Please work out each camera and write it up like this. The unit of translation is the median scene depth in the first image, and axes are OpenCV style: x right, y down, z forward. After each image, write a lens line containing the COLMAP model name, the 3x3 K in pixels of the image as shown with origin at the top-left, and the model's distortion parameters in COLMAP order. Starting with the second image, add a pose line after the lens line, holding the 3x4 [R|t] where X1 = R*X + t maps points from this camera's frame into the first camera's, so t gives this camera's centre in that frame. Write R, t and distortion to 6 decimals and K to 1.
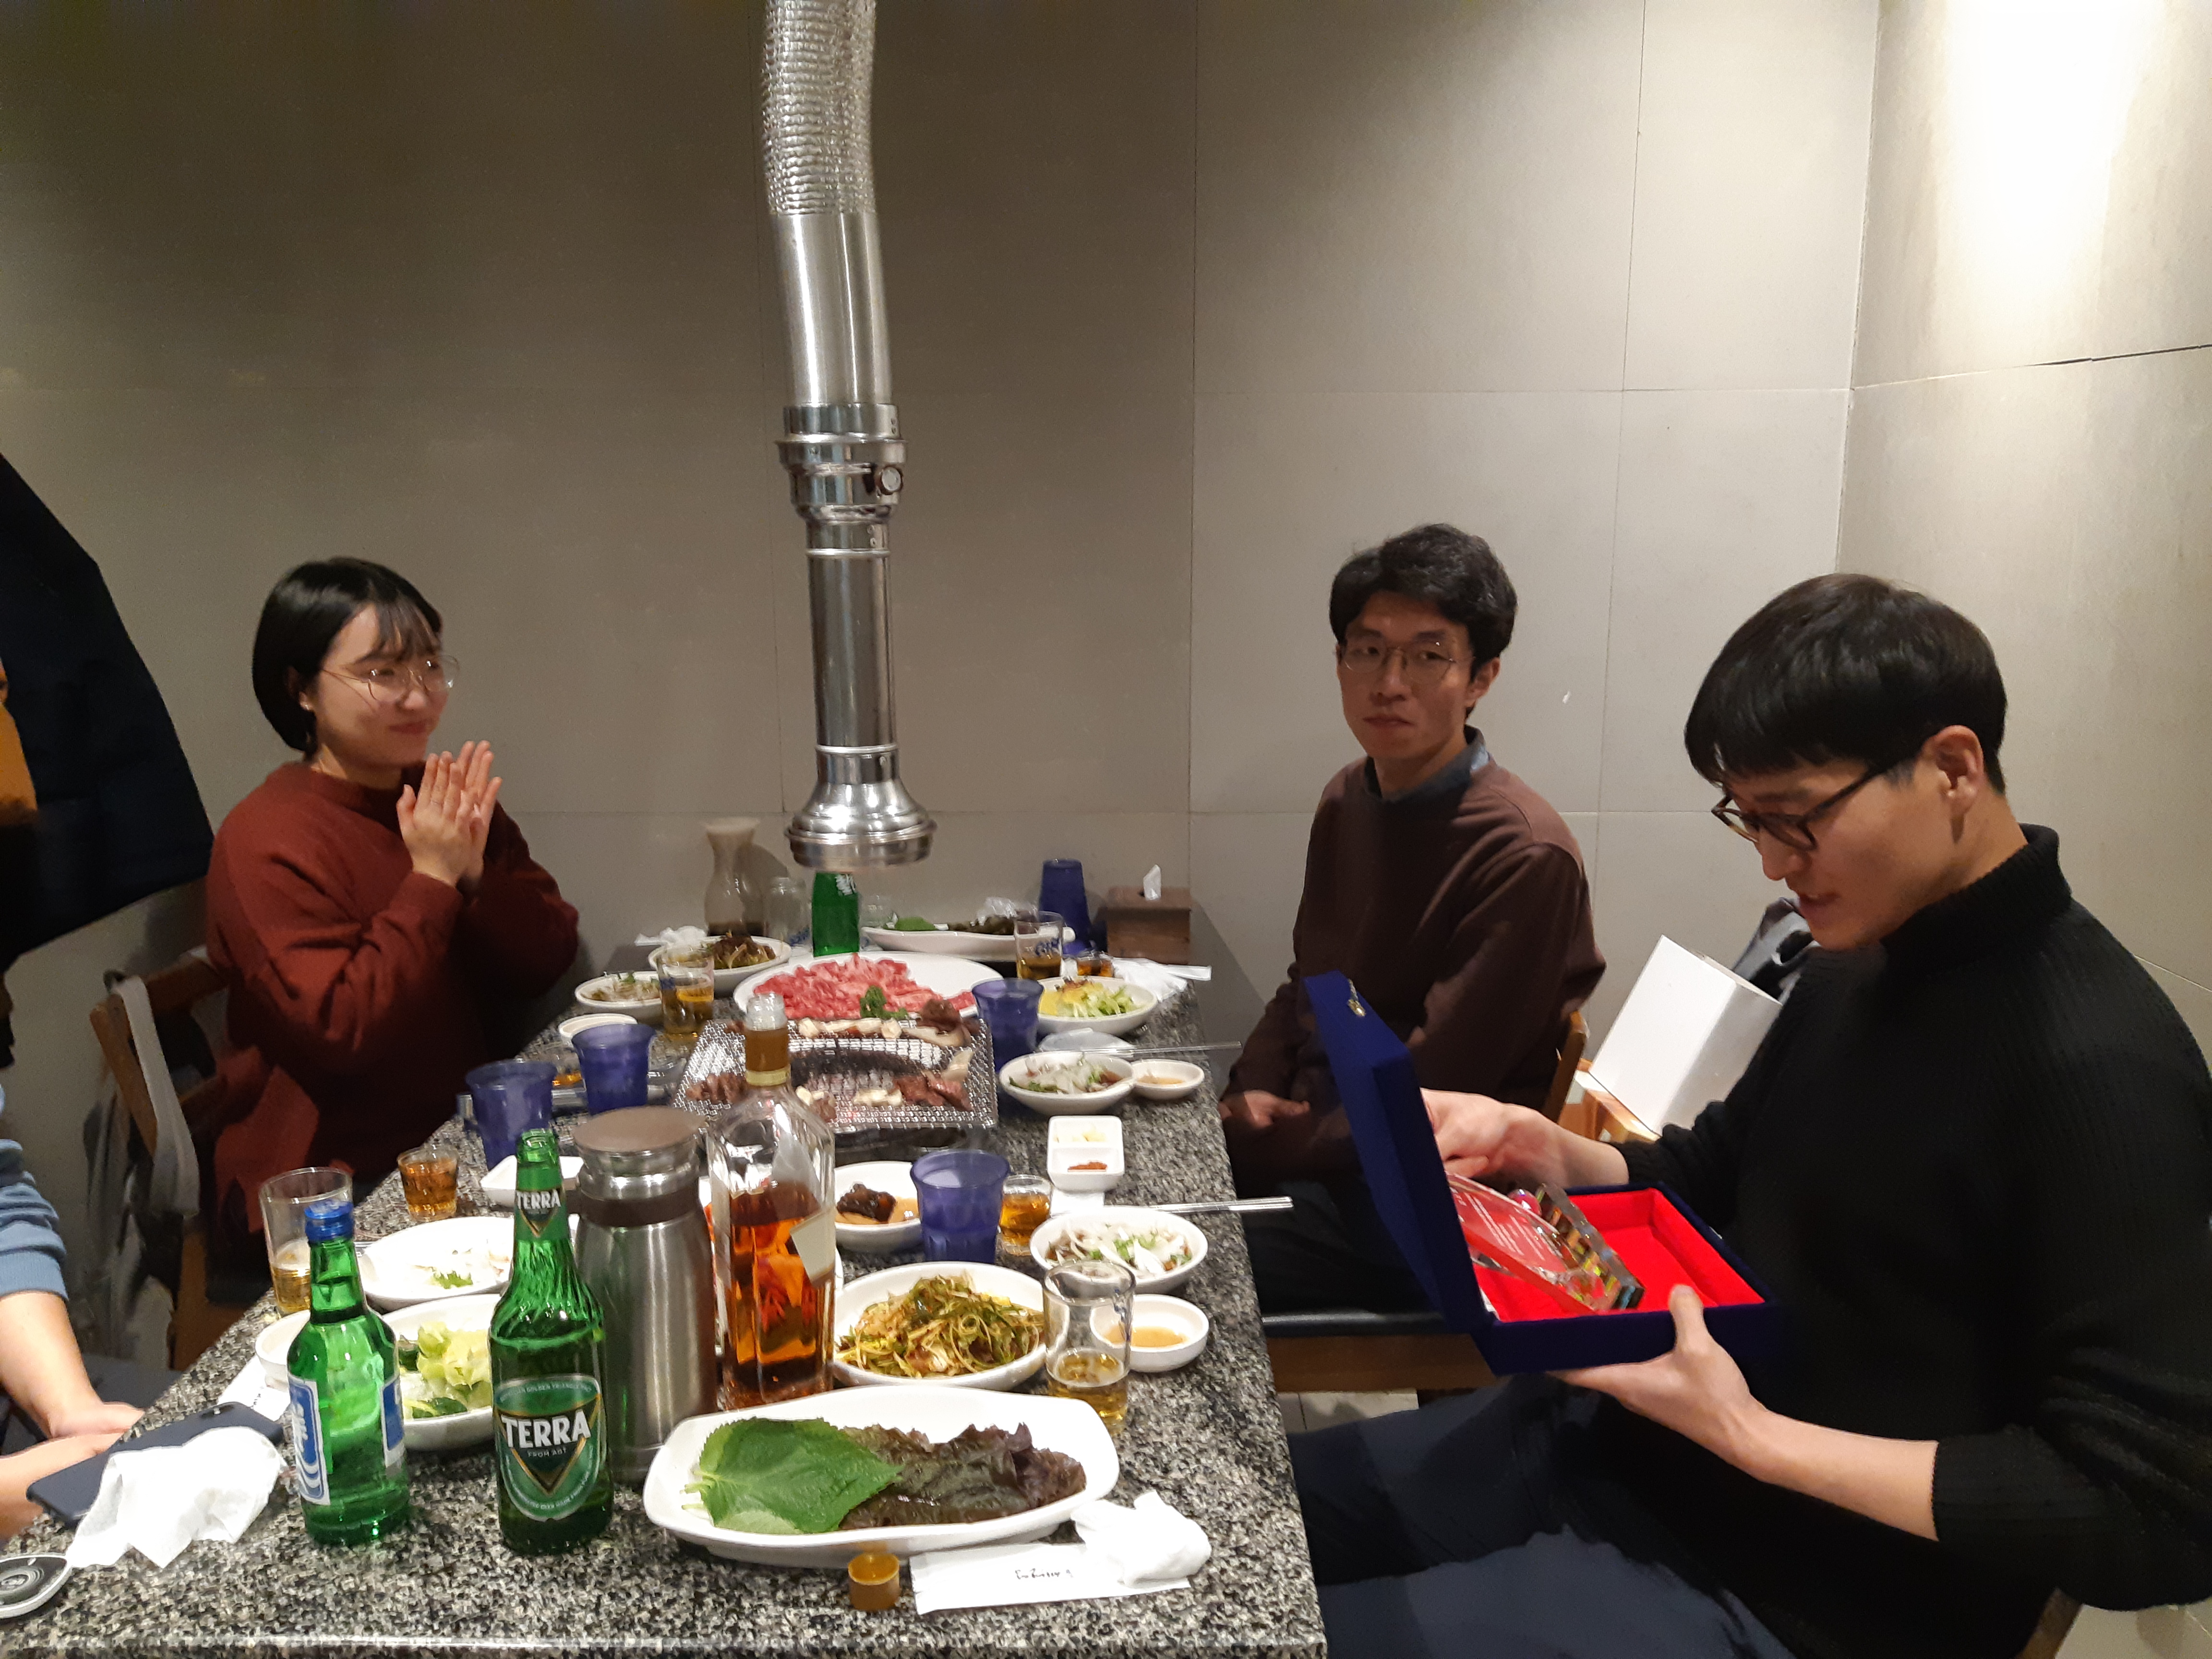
lens RADIAL K [[1693.2, 0, 1066.4], [0, 1693.2, 820.1], [0, 0, 1]] dist [0.026869, -0.061867]
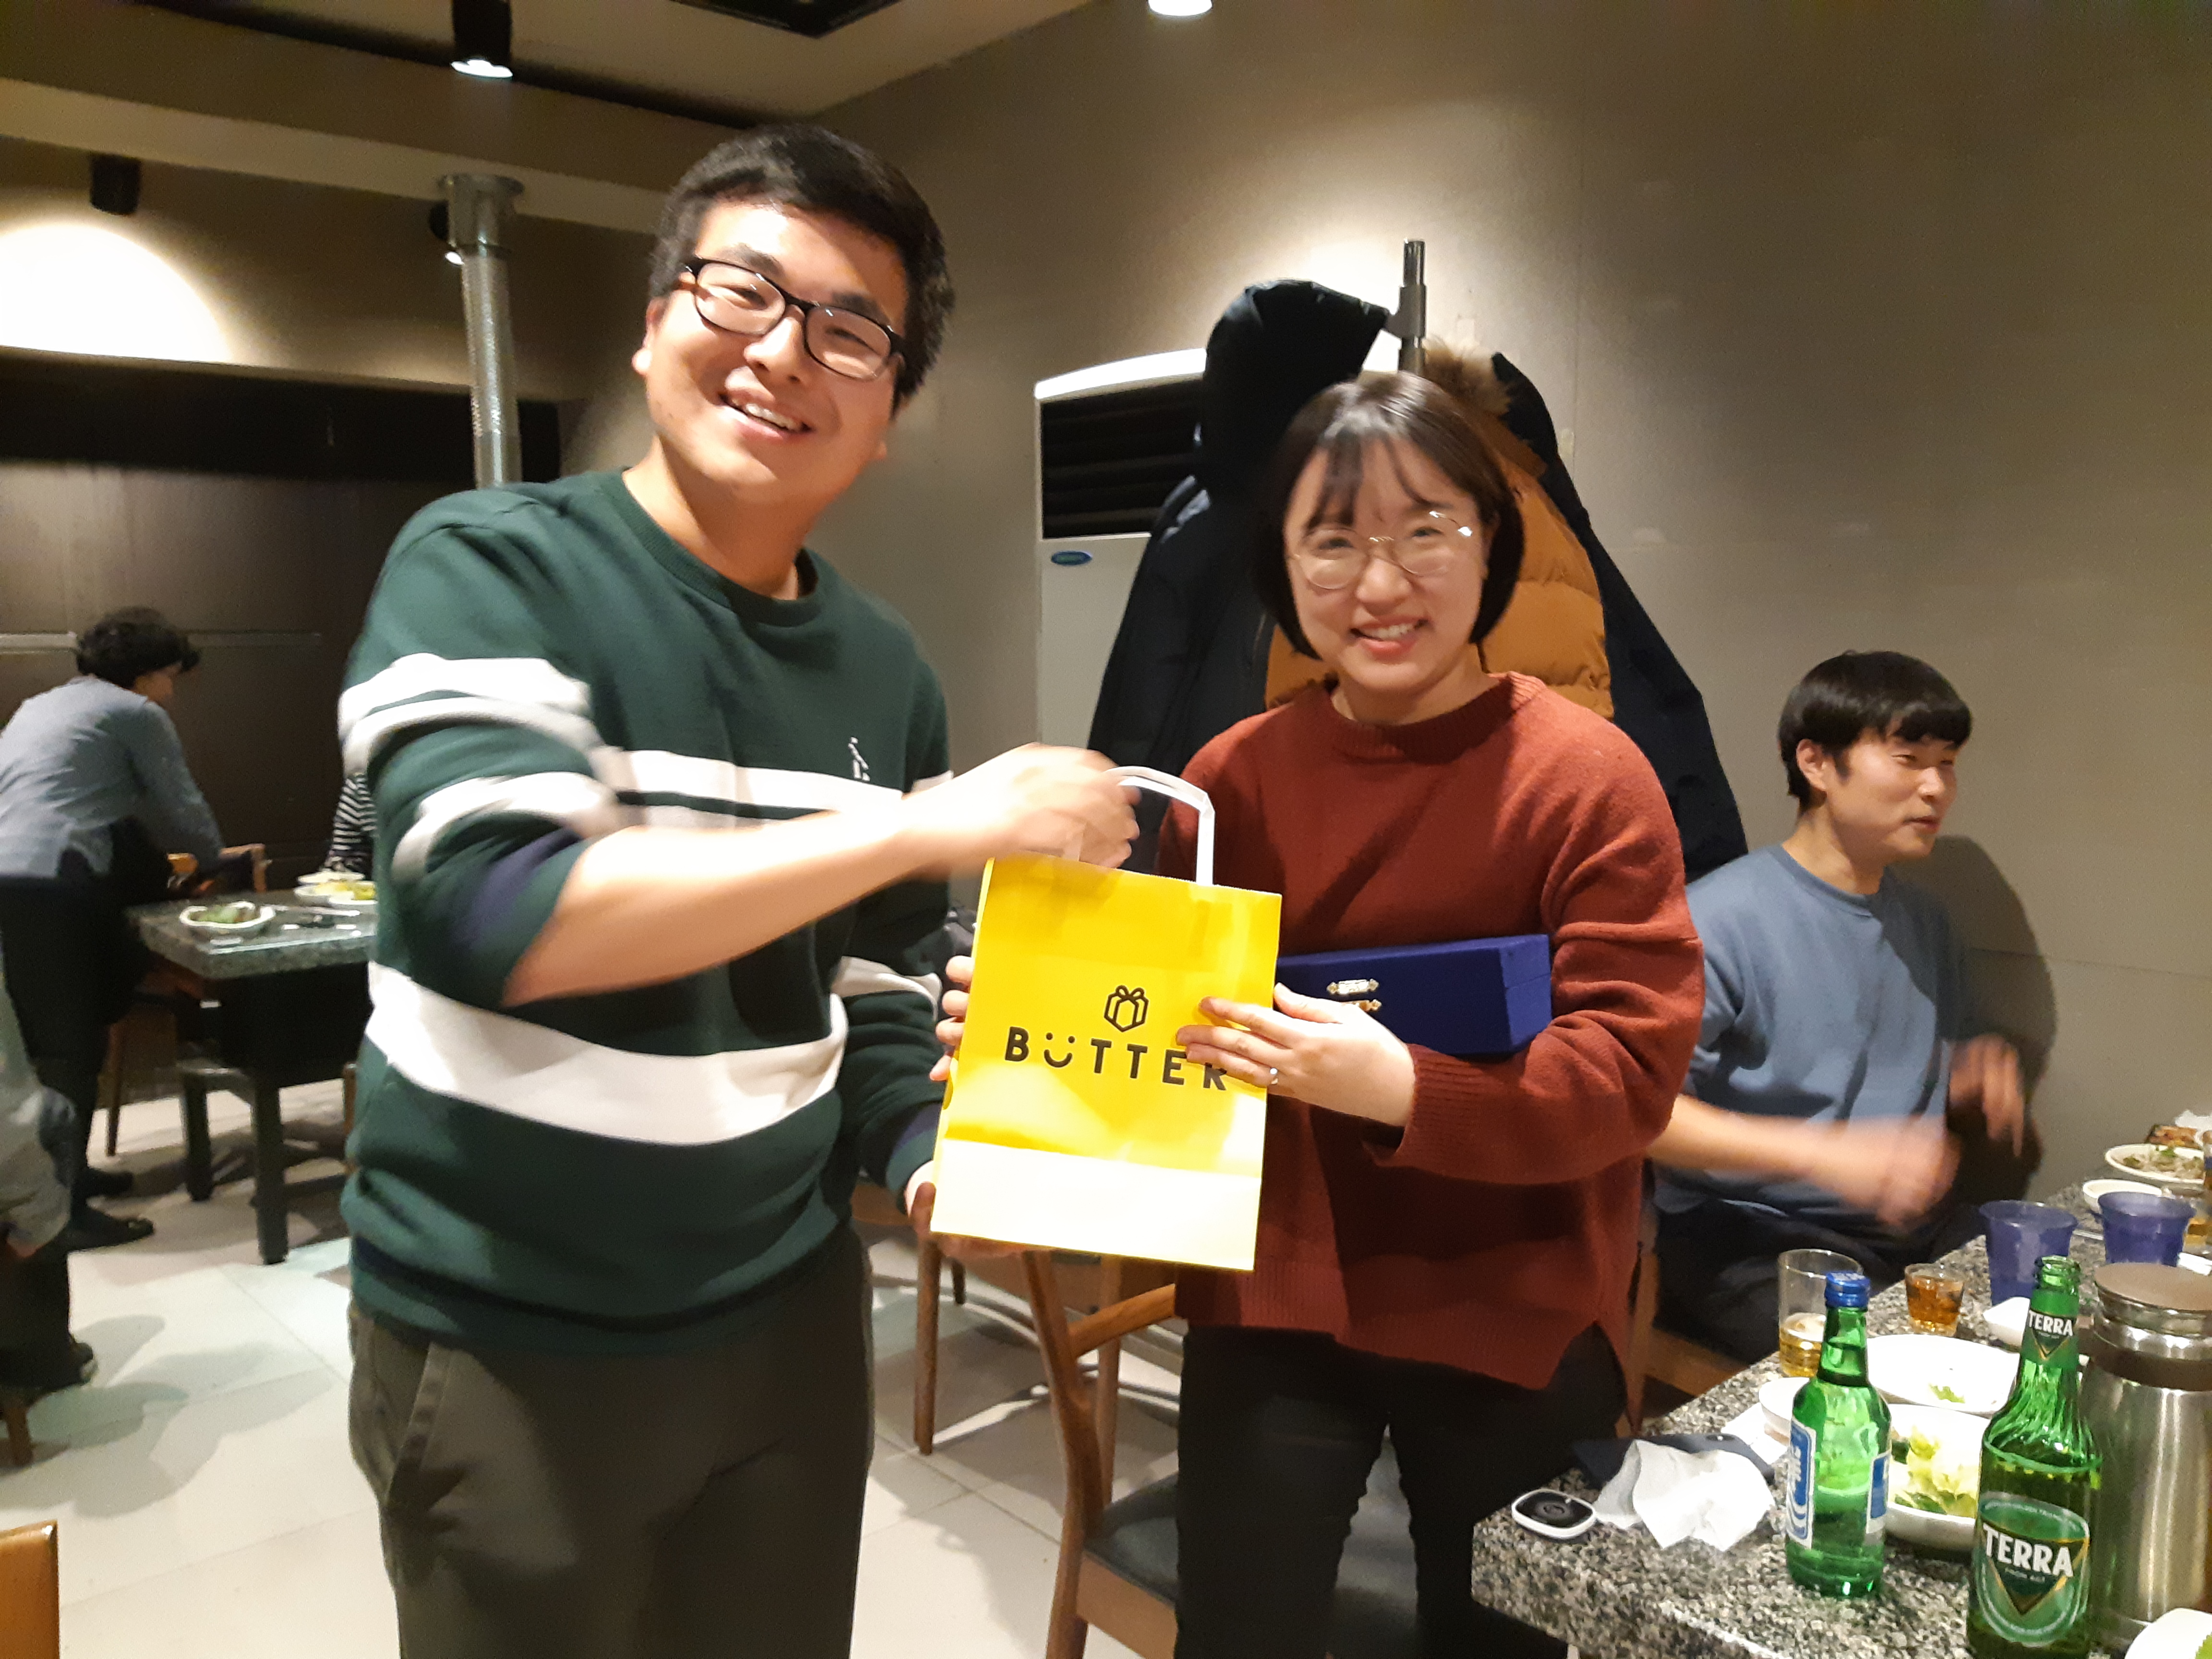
lens RADIAL K [[1693.2, 0, 1148.1], [0, 1693.2, 839.3], [0, 0, 1]] dist [0.026869, -0.061867]
pose [[0.684704, 0.083608, -0.724010, 0.029556], [-0.131884, 0.991212, -0.010260, 0.015505], [0.716789, 0.102510, 0.689714, -0.113009]]
